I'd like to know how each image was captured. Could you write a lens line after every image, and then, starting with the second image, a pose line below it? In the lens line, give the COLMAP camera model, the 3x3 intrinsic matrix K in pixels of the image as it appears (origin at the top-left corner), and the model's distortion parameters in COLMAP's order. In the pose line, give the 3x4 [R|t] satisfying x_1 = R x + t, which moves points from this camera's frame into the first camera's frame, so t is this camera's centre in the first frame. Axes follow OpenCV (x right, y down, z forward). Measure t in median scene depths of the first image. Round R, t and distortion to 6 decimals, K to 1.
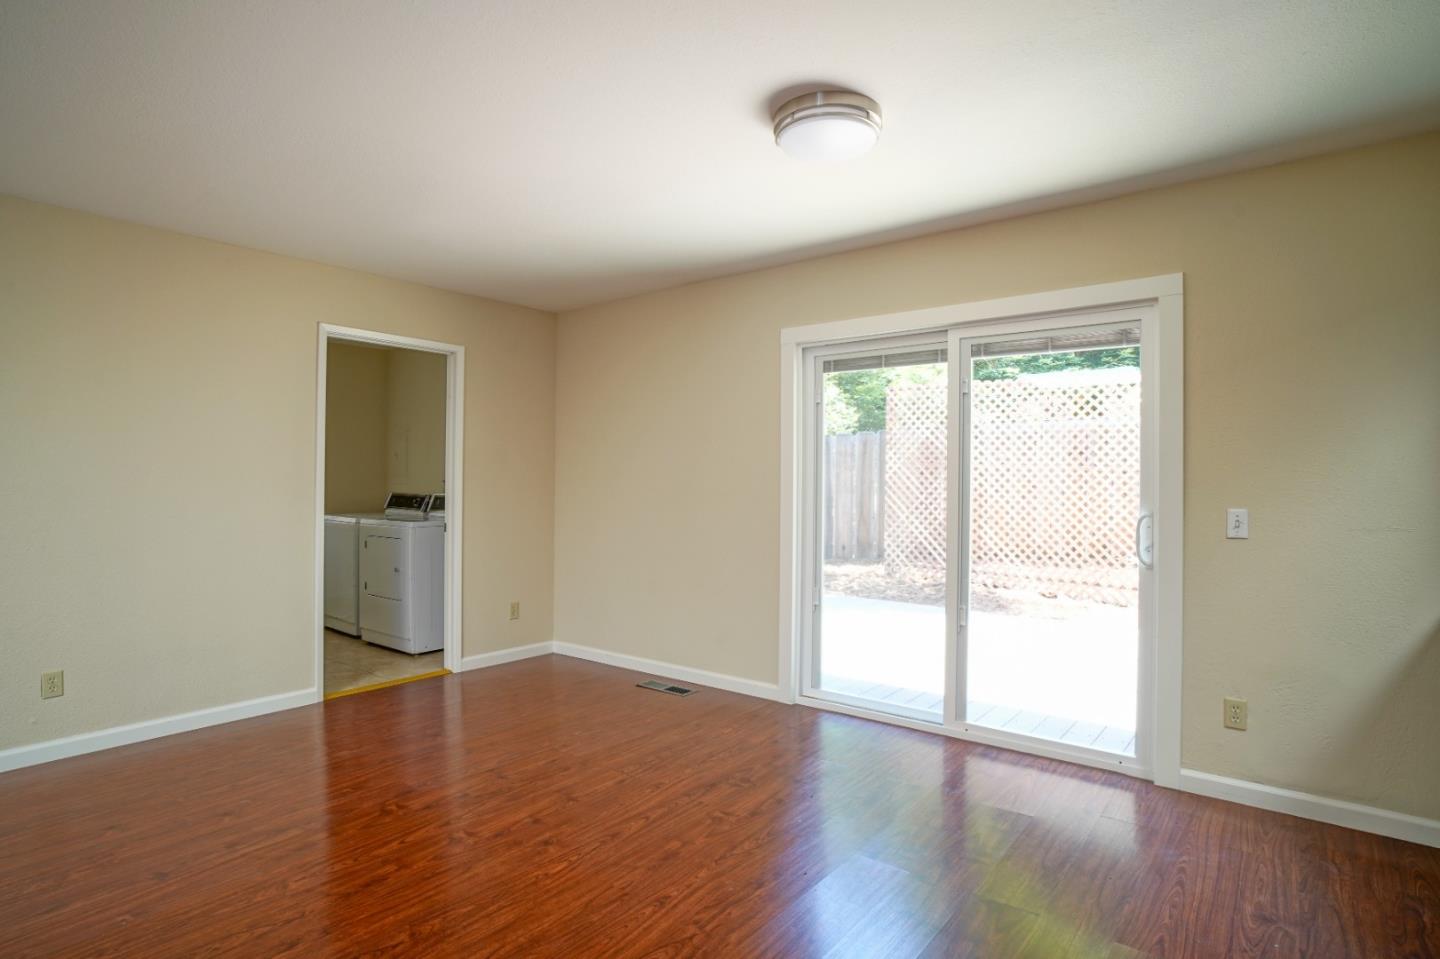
lens RADIAL K [[754.0, 0, 717.6], [0, 754.0, 466.8], [0, 0, 1]] dist [-0.044165, 0.022888]
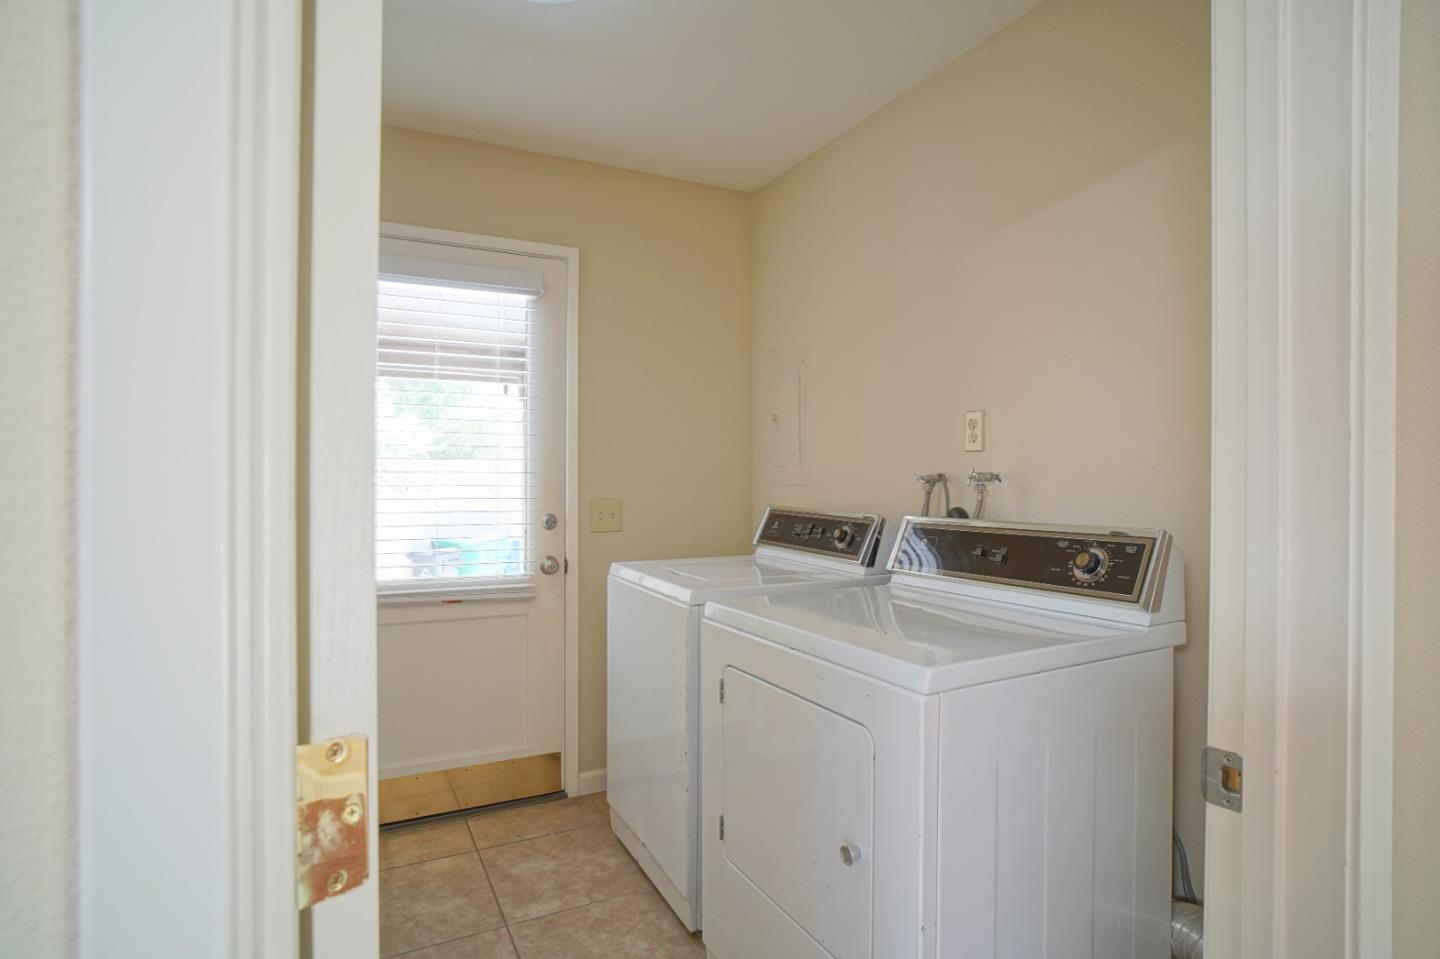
lens RADIAL K [[754.0, 0, 718.3], [0, 754.0, 479.6], [0, 0, 1]] dist [-0.044165, 0.022888]
pose [[0.913960, -0.001426, -0.405802, -0.310819], [0.007801, 0.999871, 0.014058, 0.013886], [0.405730, -0.016014, 0.913853, 0.645216]]
